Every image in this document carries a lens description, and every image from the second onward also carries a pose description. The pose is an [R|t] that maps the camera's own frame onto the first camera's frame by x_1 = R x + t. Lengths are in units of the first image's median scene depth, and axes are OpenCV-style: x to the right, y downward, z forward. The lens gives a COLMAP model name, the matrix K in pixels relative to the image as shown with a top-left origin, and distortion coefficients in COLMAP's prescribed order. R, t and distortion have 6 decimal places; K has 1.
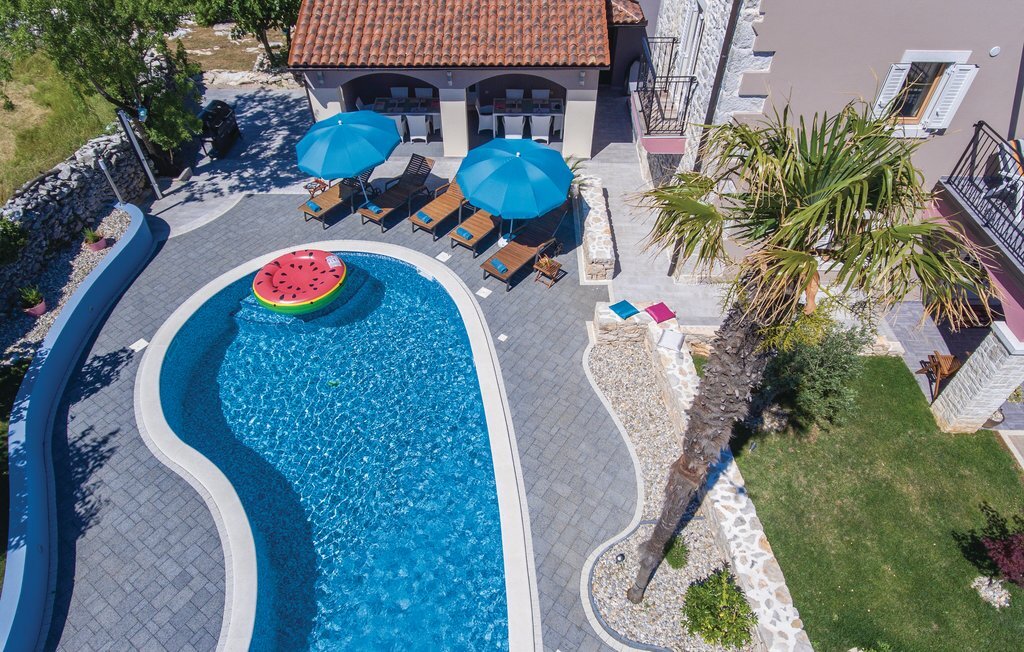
lens RADIAL K [[607.2, 0, 505.5], [0, 607.2, 312.9], [0, 0, 1]] dist [0.002943, -0.004963]
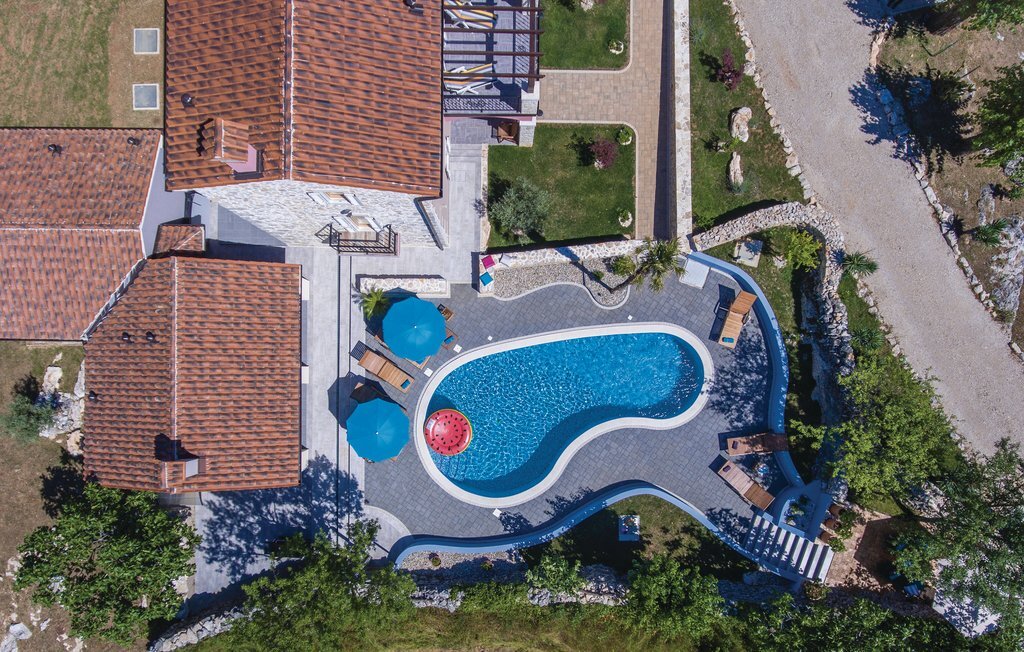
lens RADIAL K [[607.2, 0, 512.9], [0, 607.2, 367.0], [0, 0, 1]] dist [0.002943, -0.004963]
pose [[-0.015536, -0.999855, 0.006938, -0.098643], [0.693653, -0.005780, 0.720287, -1.166576], [-0.720142, 0.016002, 0.693642, -0.407008]]
